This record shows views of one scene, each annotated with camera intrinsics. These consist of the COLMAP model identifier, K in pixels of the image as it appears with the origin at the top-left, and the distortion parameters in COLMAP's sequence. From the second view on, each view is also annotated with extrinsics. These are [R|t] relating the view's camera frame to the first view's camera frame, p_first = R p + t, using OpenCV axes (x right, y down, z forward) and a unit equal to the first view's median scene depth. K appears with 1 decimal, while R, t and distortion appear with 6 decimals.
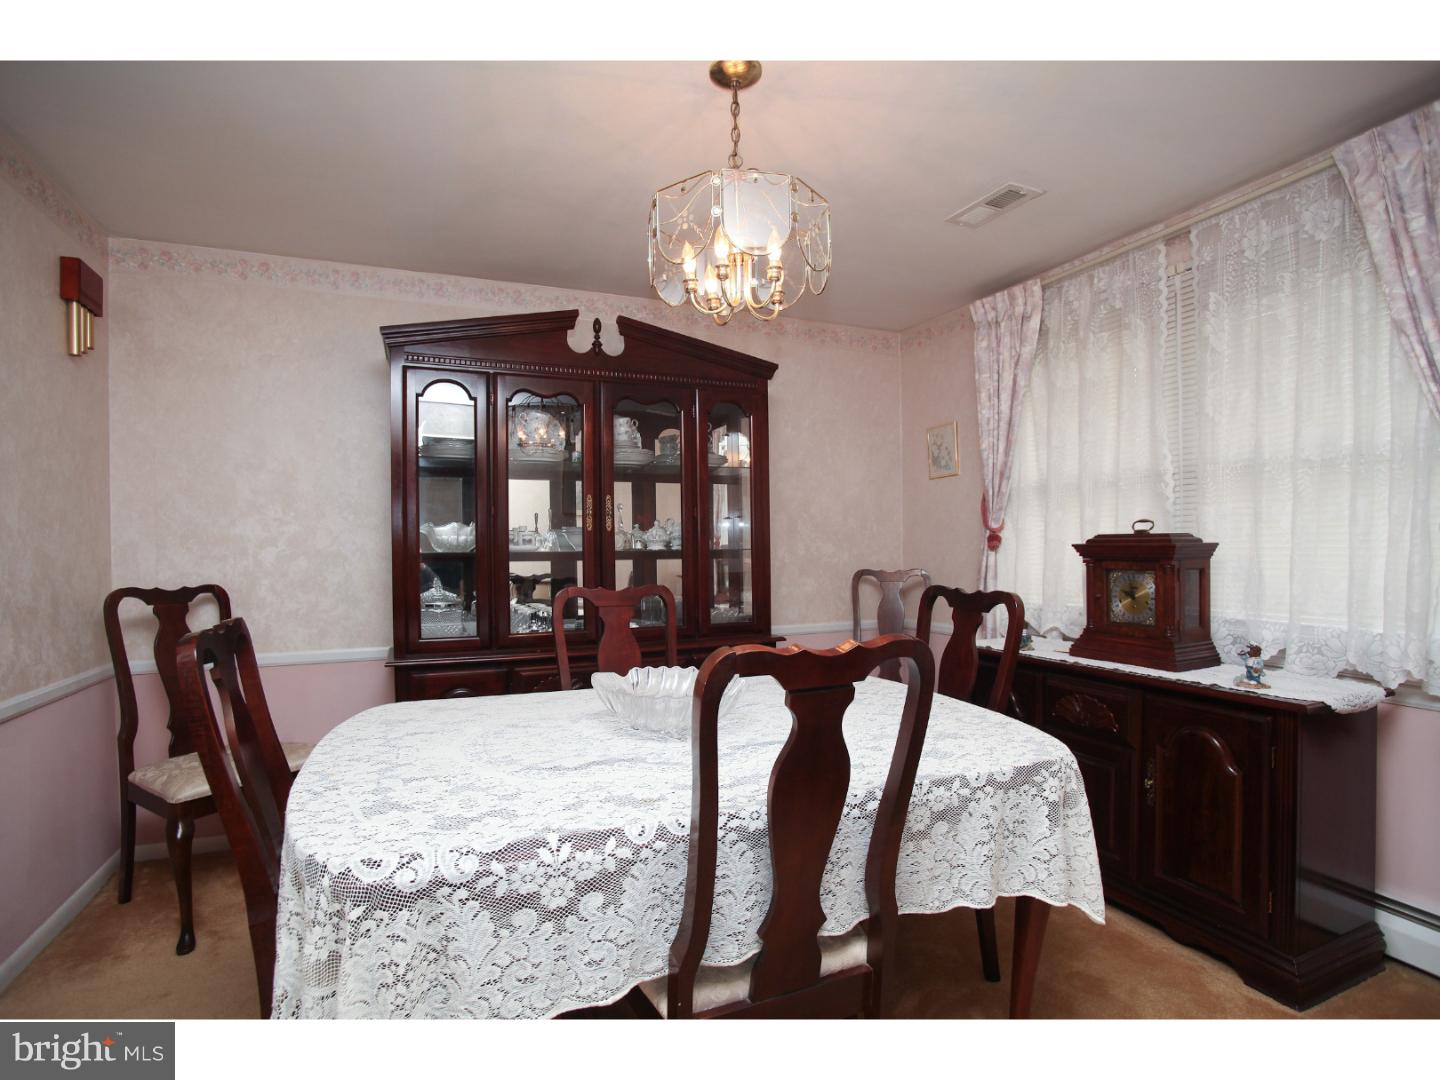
lens RADIAL K [[688.6, 0, 720.0], [0, 688.6, 540.0], [0, 0, 1]] dist [-0.072375, 0.022220]
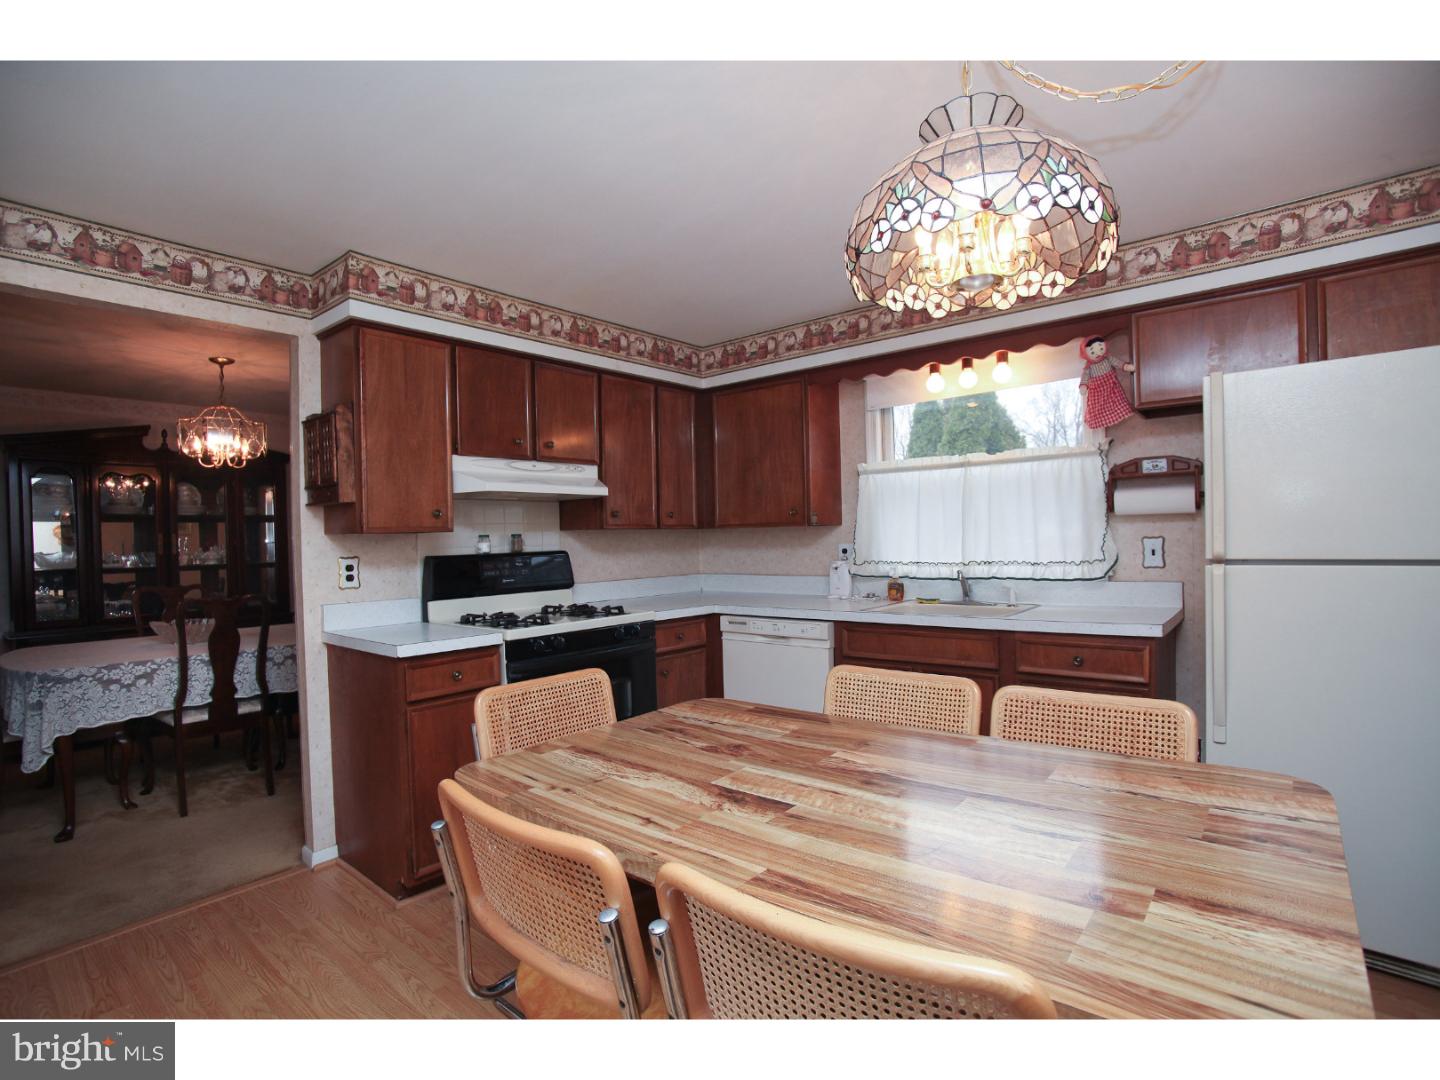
lens RADIAL K [[688.6, 0, 720.0], [0, 688.6, 540.0], [0, 0, 1]] dist [-0.072375, 0.022220]
pose [[0.893580, -0.014744, 0.448661, 0.725965], [0.014606, 0.999886, 0.003768, -0.083330], [-0.448666, 0.003186, 0.893694, -2.510689]]
